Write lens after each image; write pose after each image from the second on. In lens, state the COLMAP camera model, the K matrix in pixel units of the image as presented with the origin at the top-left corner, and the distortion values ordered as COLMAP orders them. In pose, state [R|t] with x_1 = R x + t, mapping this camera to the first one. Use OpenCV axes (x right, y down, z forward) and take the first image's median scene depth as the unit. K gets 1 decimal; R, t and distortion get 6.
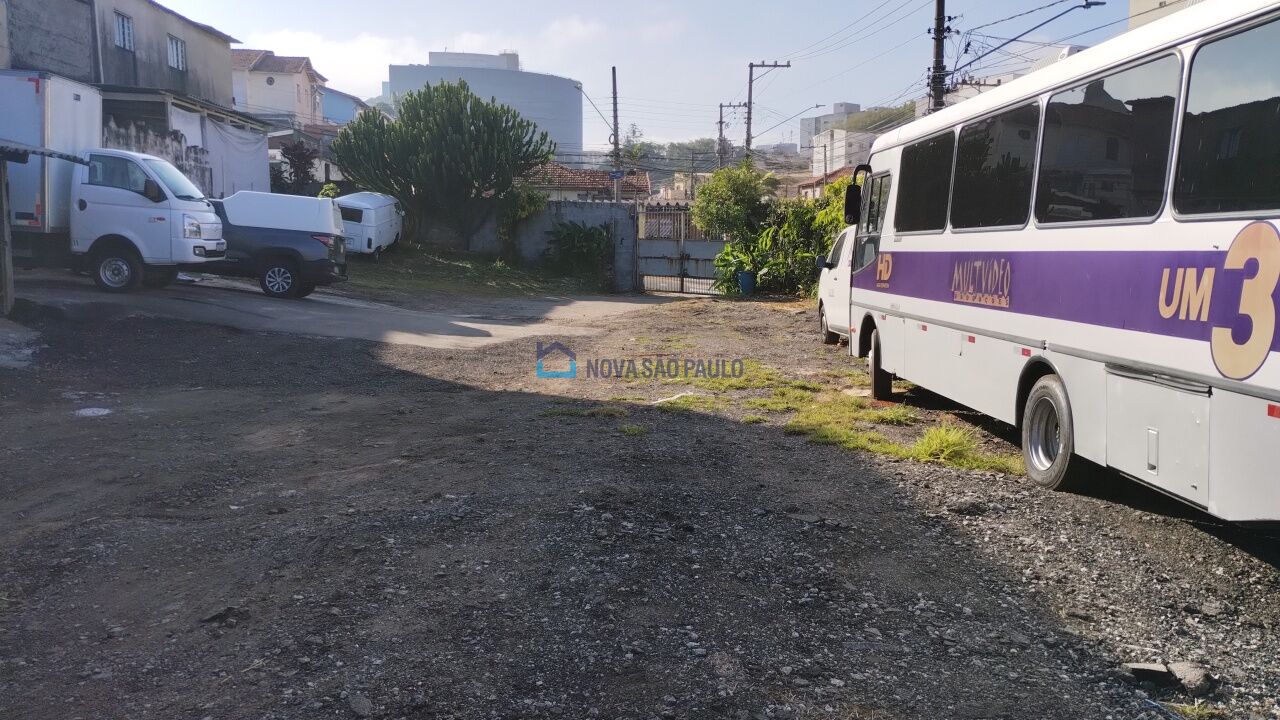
lens RADIAL K [[1061.0, 0, 638.7], [0, 1061.0, 358.6], [0, 0, 1]] dist [0.035150, 0.001973]
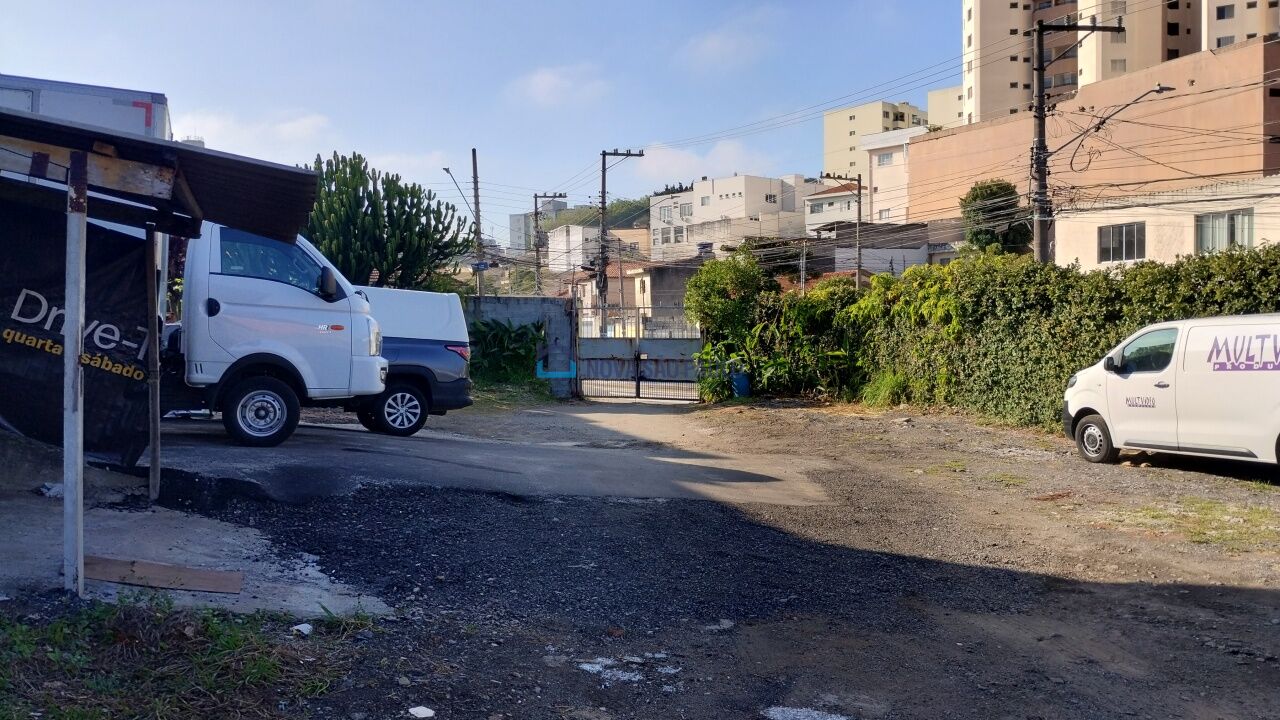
lens RADIAL K [[1061.0, 0, 640.9], [0, 1061.0, 362.7], [0, 0, 1]] dist [0.035150, 0.001973]
pose [[0.956989, -0.026712, 0.288893, -0.210349], [0.051057, 0.995718, -0.077065, -0.023511], [-0.285597, 0.088500, 0.954255, 0.157510]]
